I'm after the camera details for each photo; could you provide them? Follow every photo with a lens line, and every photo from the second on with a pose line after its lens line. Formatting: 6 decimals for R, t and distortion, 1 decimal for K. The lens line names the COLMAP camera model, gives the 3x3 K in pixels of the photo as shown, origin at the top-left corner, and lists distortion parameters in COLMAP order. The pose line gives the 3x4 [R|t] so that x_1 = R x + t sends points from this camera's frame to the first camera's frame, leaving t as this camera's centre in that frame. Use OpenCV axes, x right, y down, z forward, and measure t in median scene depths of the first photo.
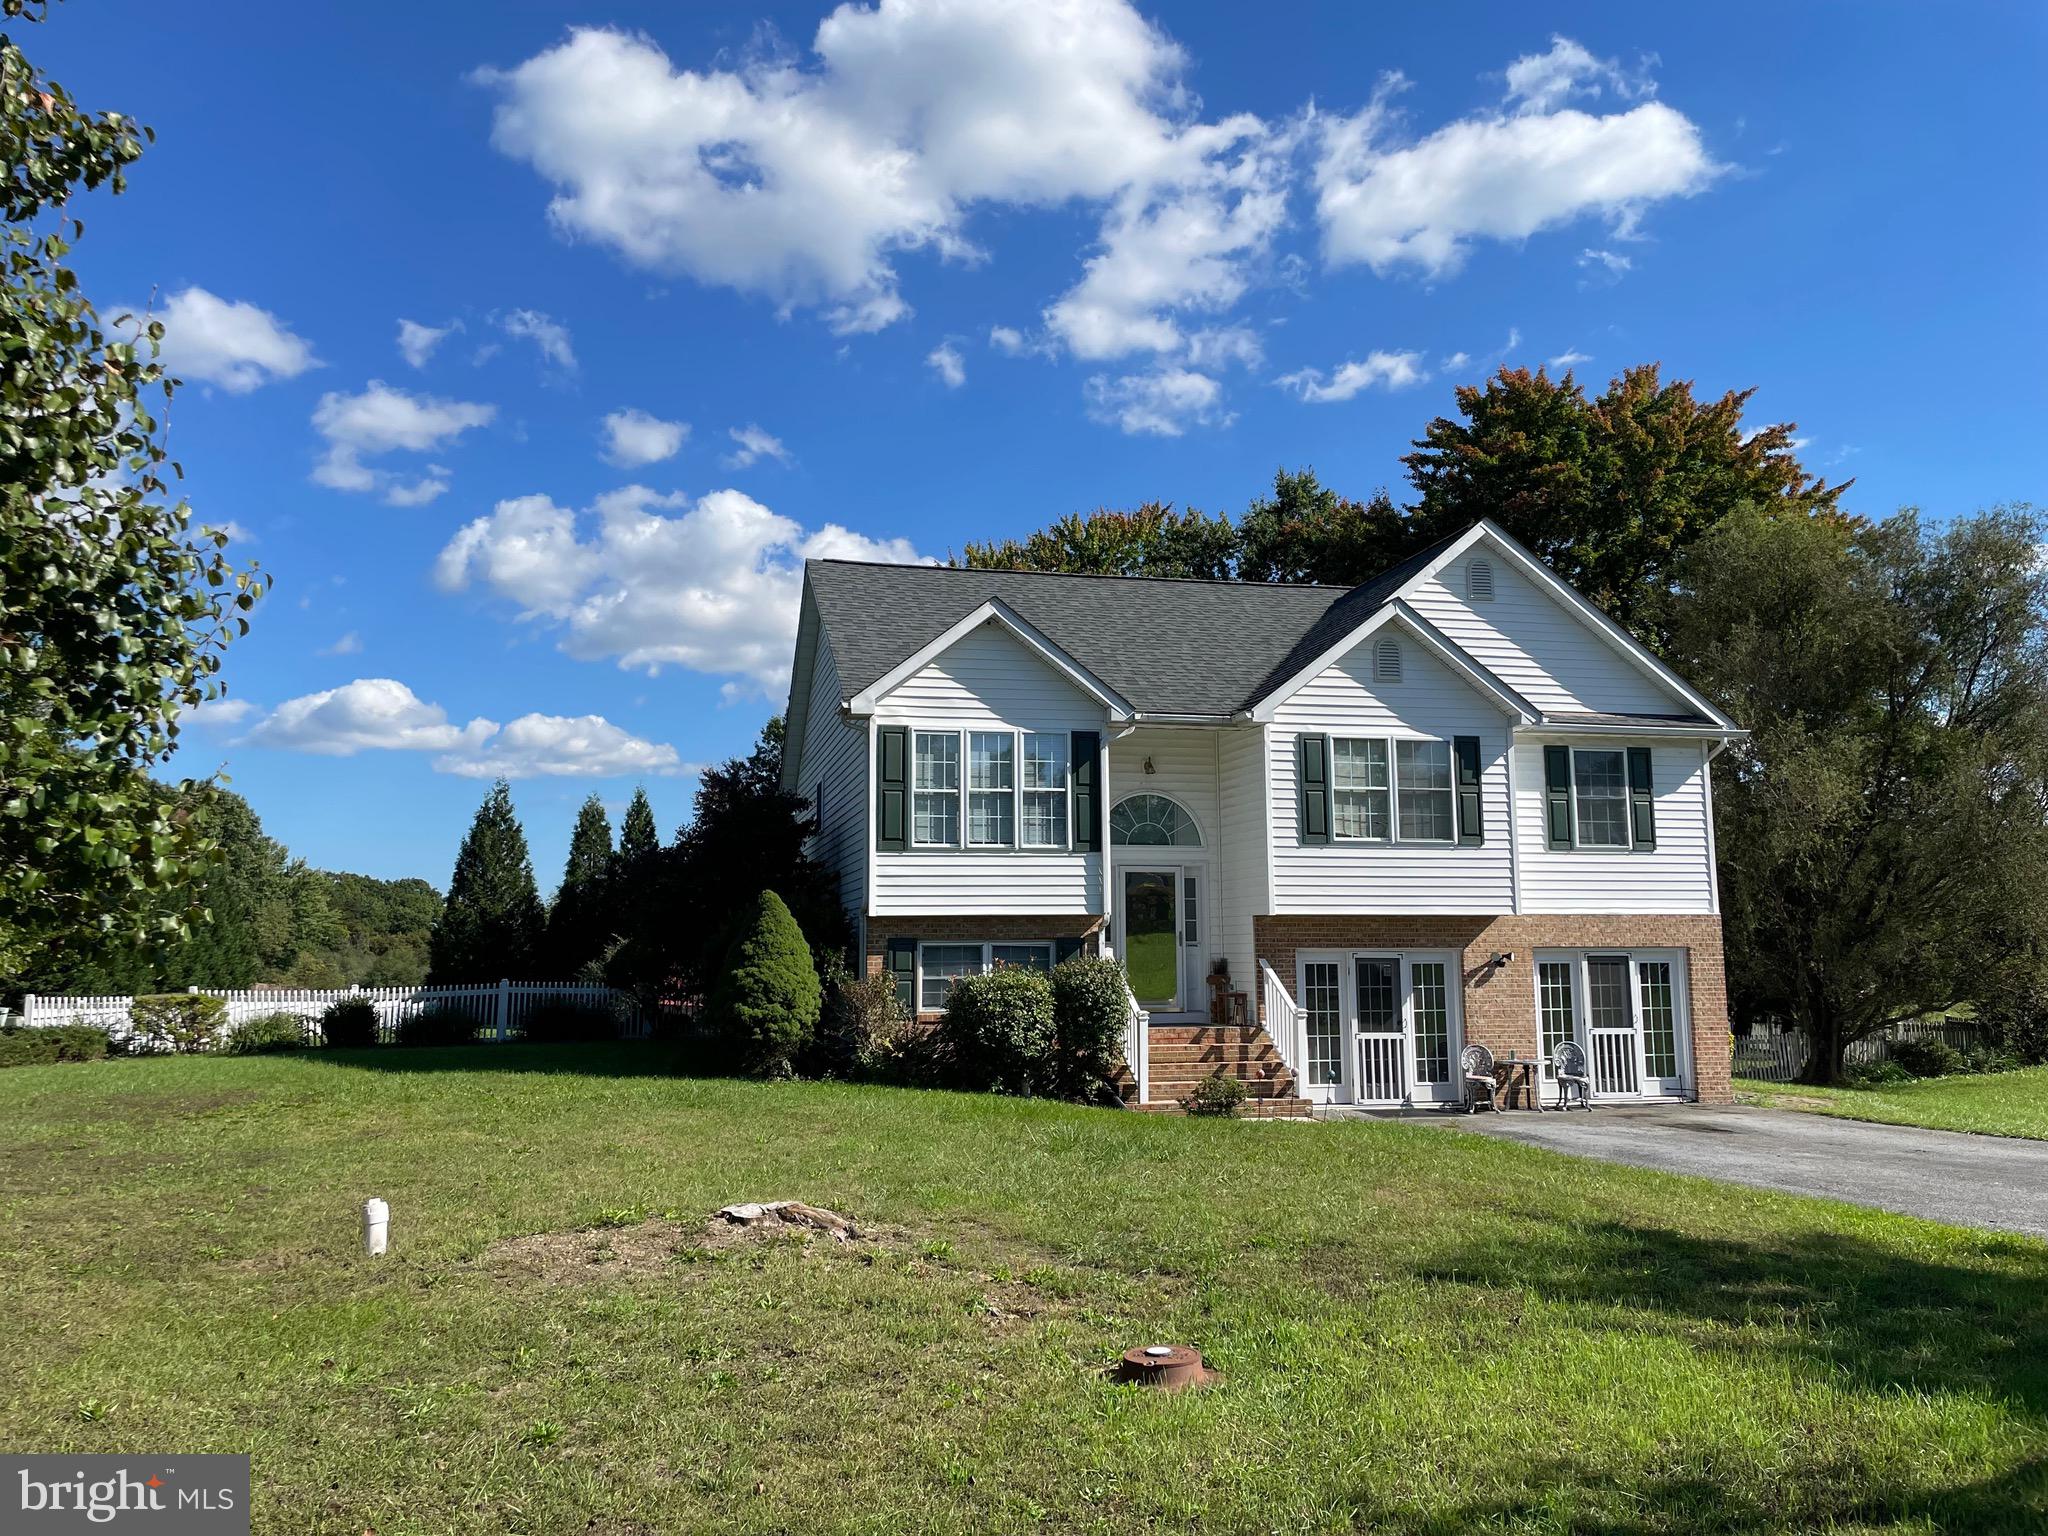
lens RADIAL K [[1503.1, 0, 1024.0], [0, 1503.1, 768.0], [0, 0, 1]] dist [0.086224, -0.000159]
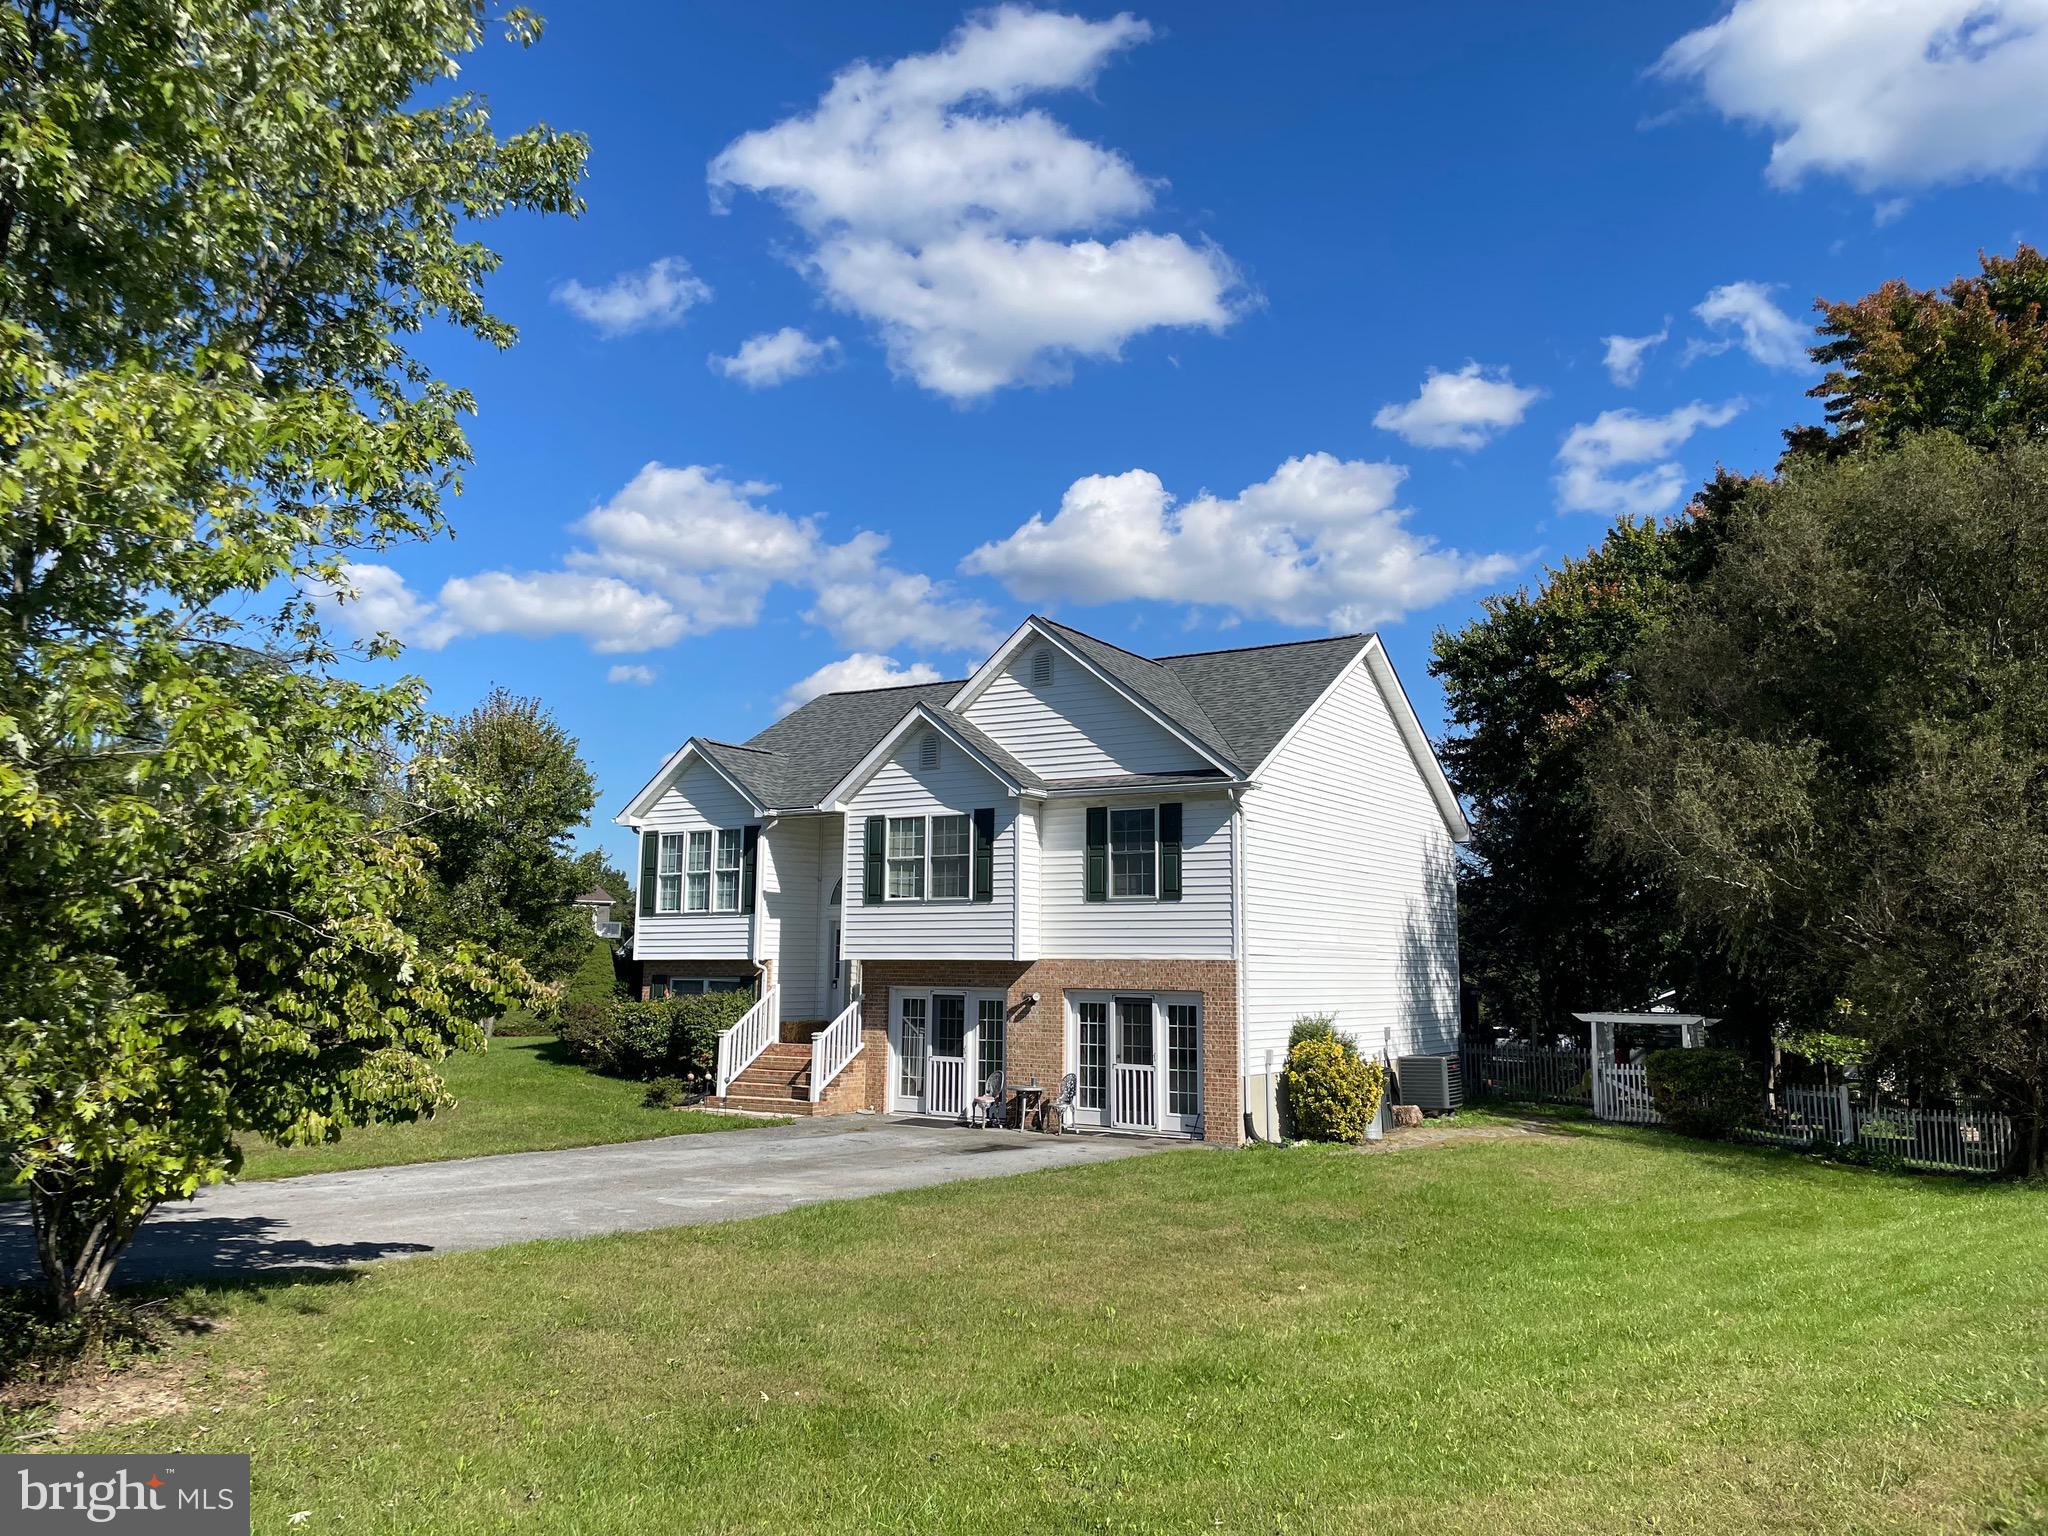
lens RADIAL K [[1579.3, 0, 1030.4], [0, 1579.3, 743.1], [0, 0, 1]] dist [0.098037, -0.131791]
pose [[0.687014, -0.088848, -0.721192, 1.204964], [0.069873, 0.995975, -0.056138, -0.000317], [0.723277, -0.011824, 0.690457, 0.167814]]
